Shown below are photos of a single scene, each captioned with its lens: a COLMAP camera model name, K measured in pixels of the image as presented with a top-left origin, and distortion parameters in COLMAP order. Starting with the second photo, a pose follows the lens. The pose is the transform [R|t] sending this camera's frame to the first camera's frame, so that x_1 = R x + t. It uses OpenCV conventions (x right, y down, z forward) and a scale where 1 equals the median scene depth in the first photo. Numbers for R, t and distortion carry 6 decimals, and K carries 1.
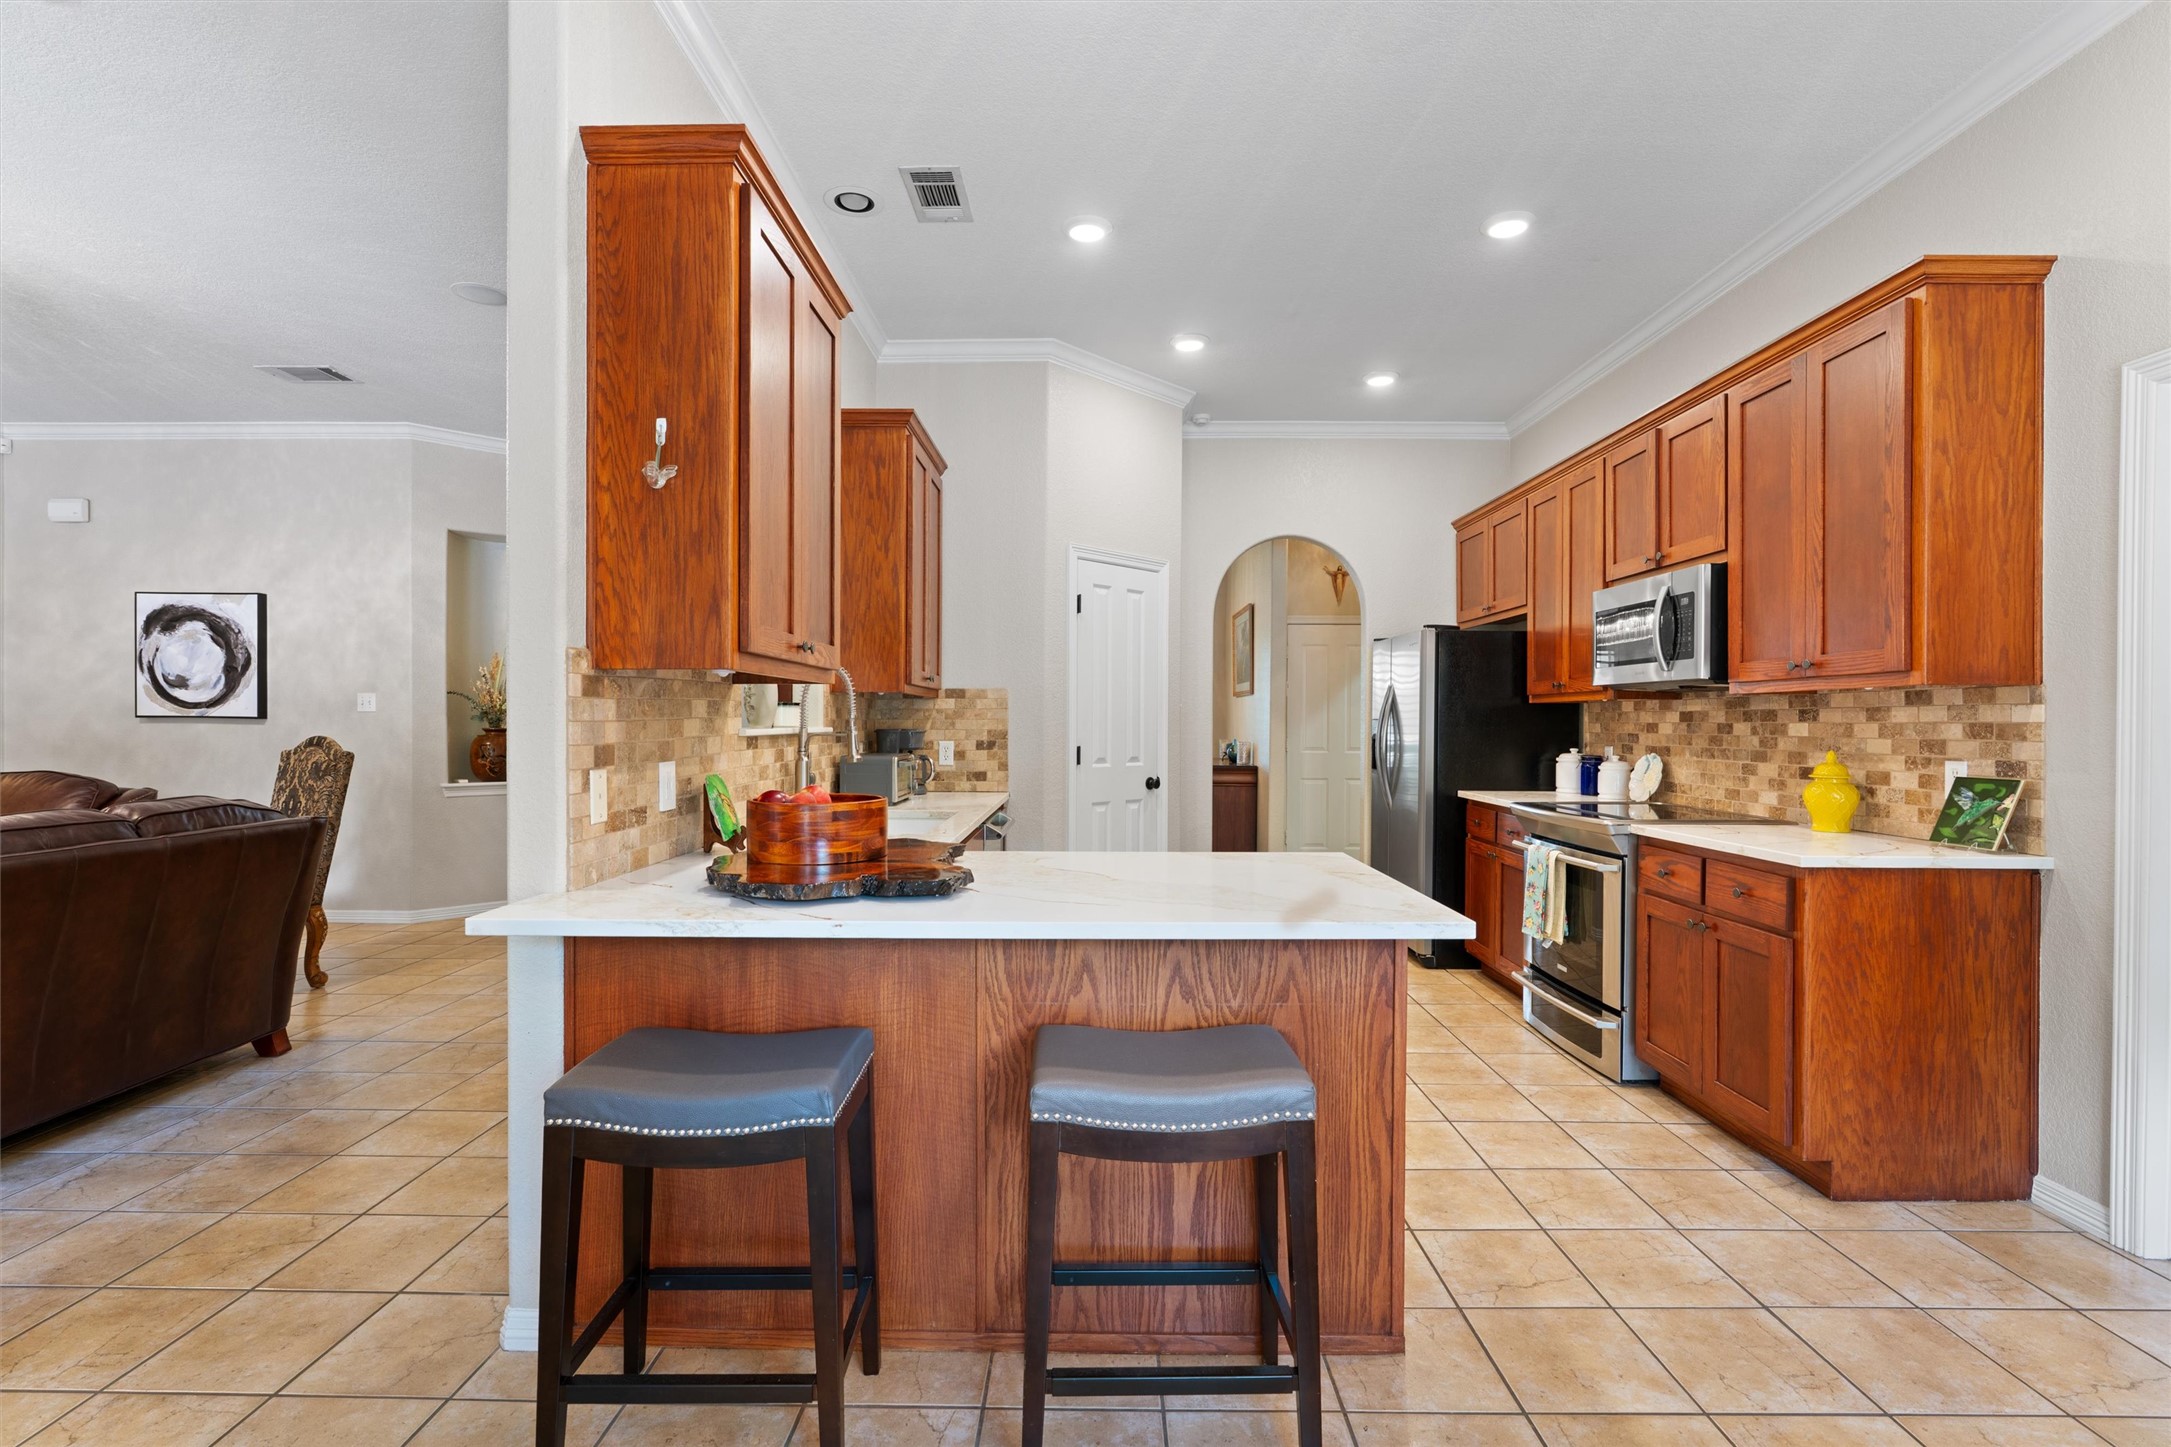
lens RADIAL K [[987.0, 0, 1083.8], [0, 987.0, 727.7], [0, 0, 1]] dist [-0.011357, 0.005401]
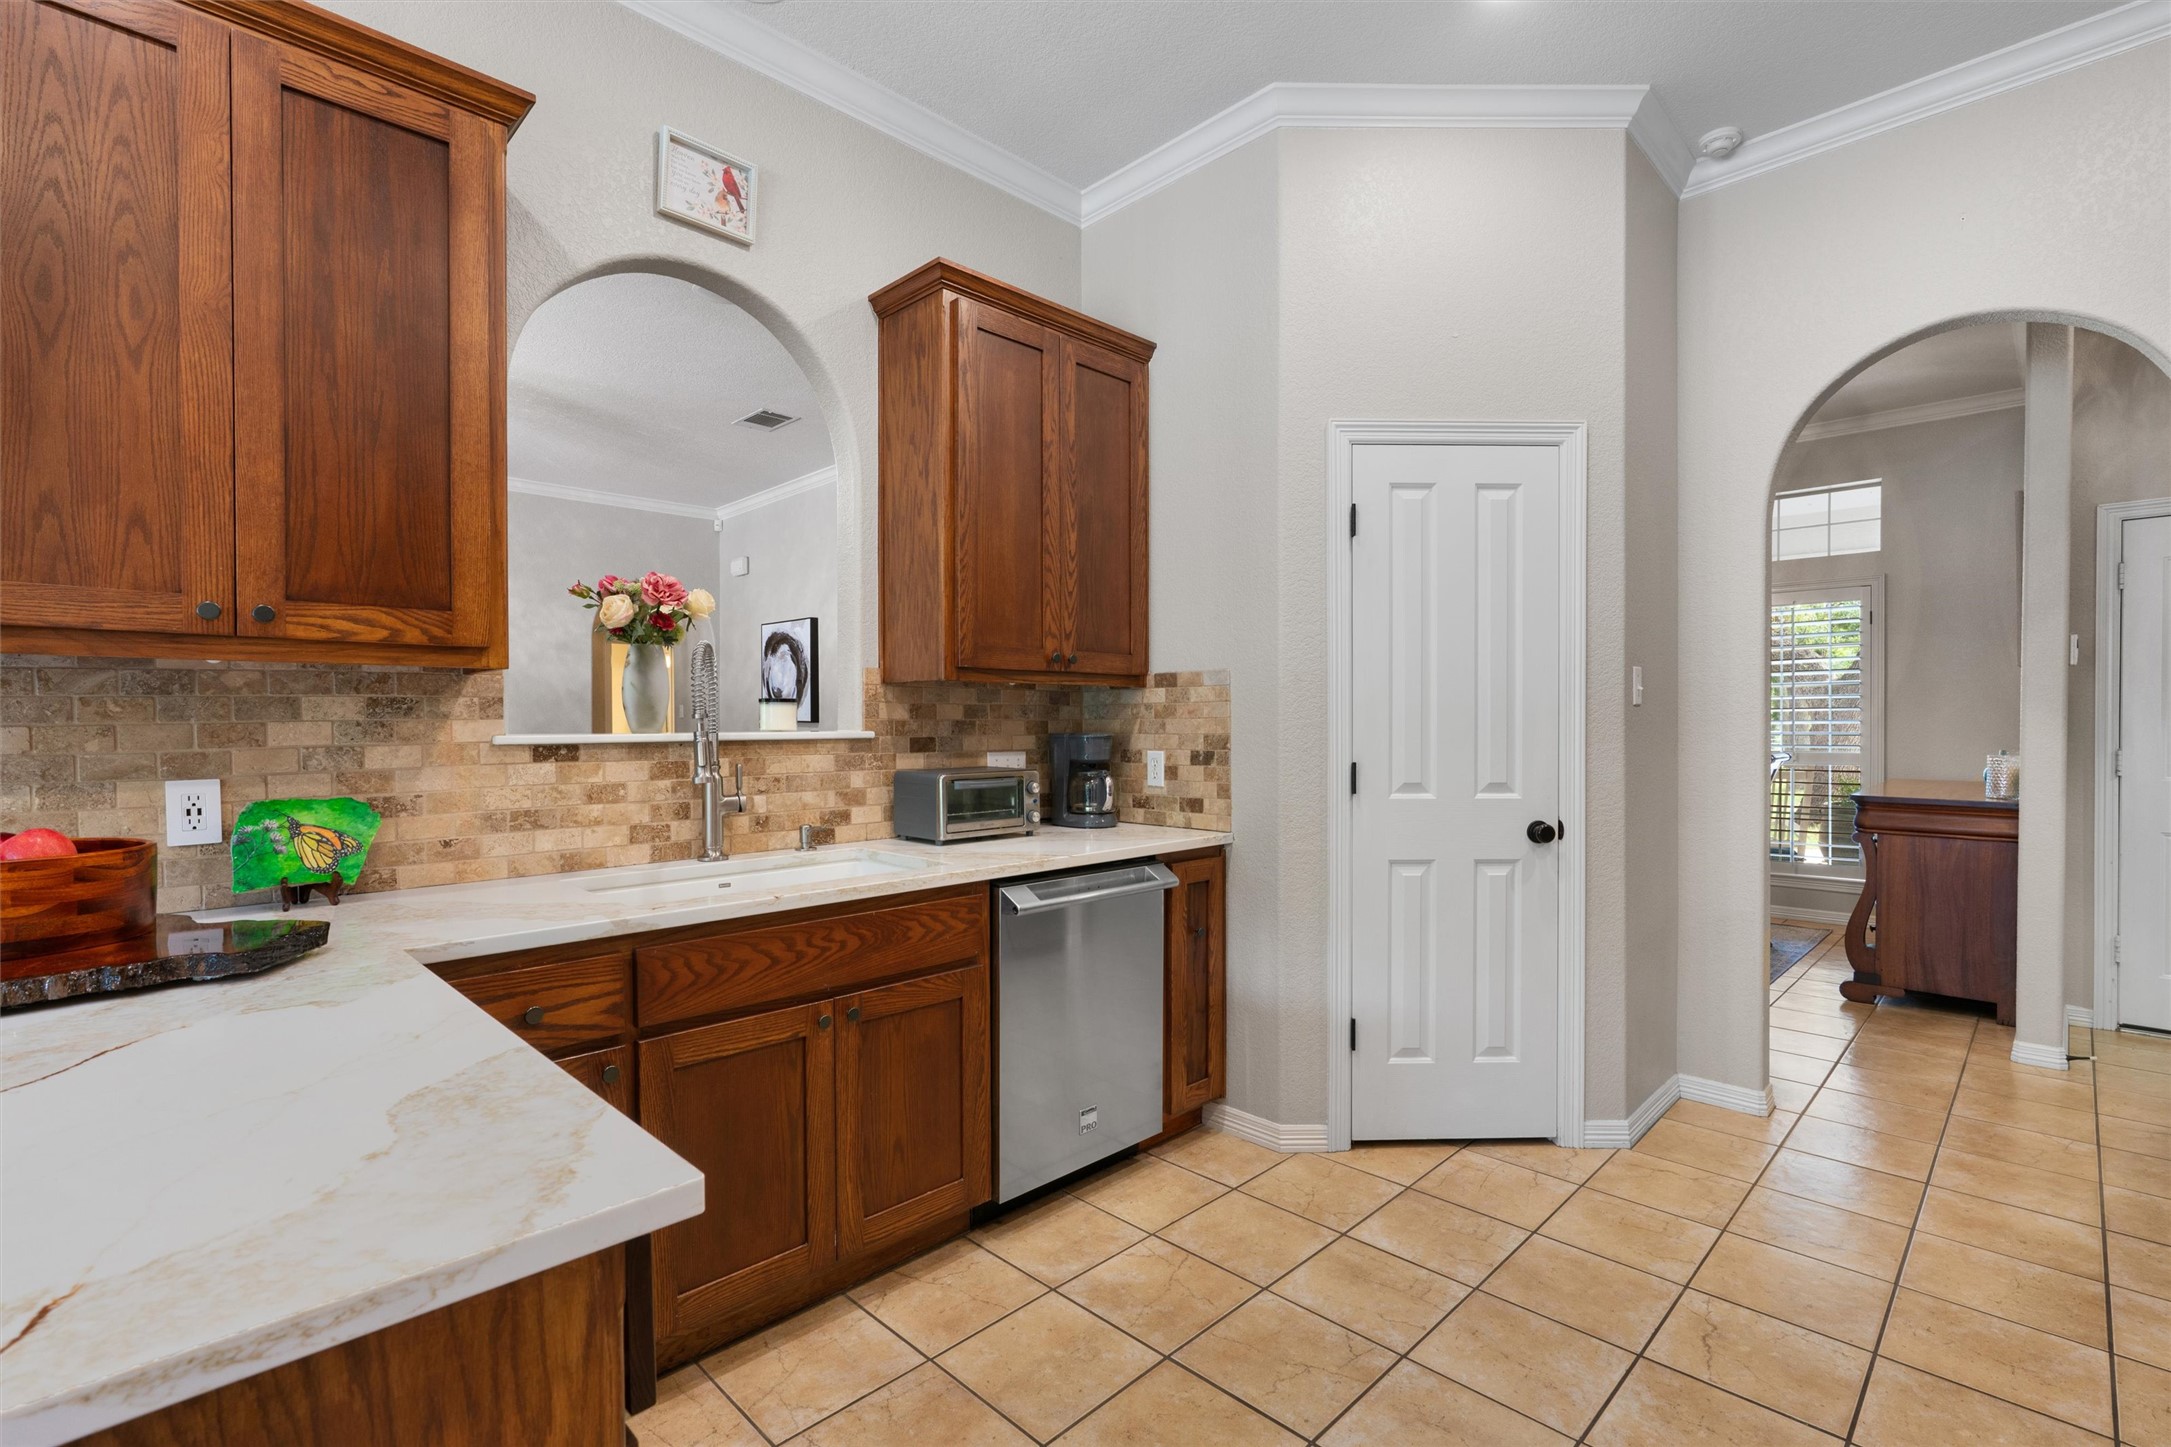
lens RADIAL K [[987.0, 0, 1083.8], [0, 987.0, 727.7], [0, 0, 1]] dist [-0.011357, 0.005401]
pose [[0.718469, -0.001316, -0.695558, 0.297074], [0.000293, 0.999999, -0.001588, -0.001190], [0.695559, 0.000937, 0.718468, 0.477875]]
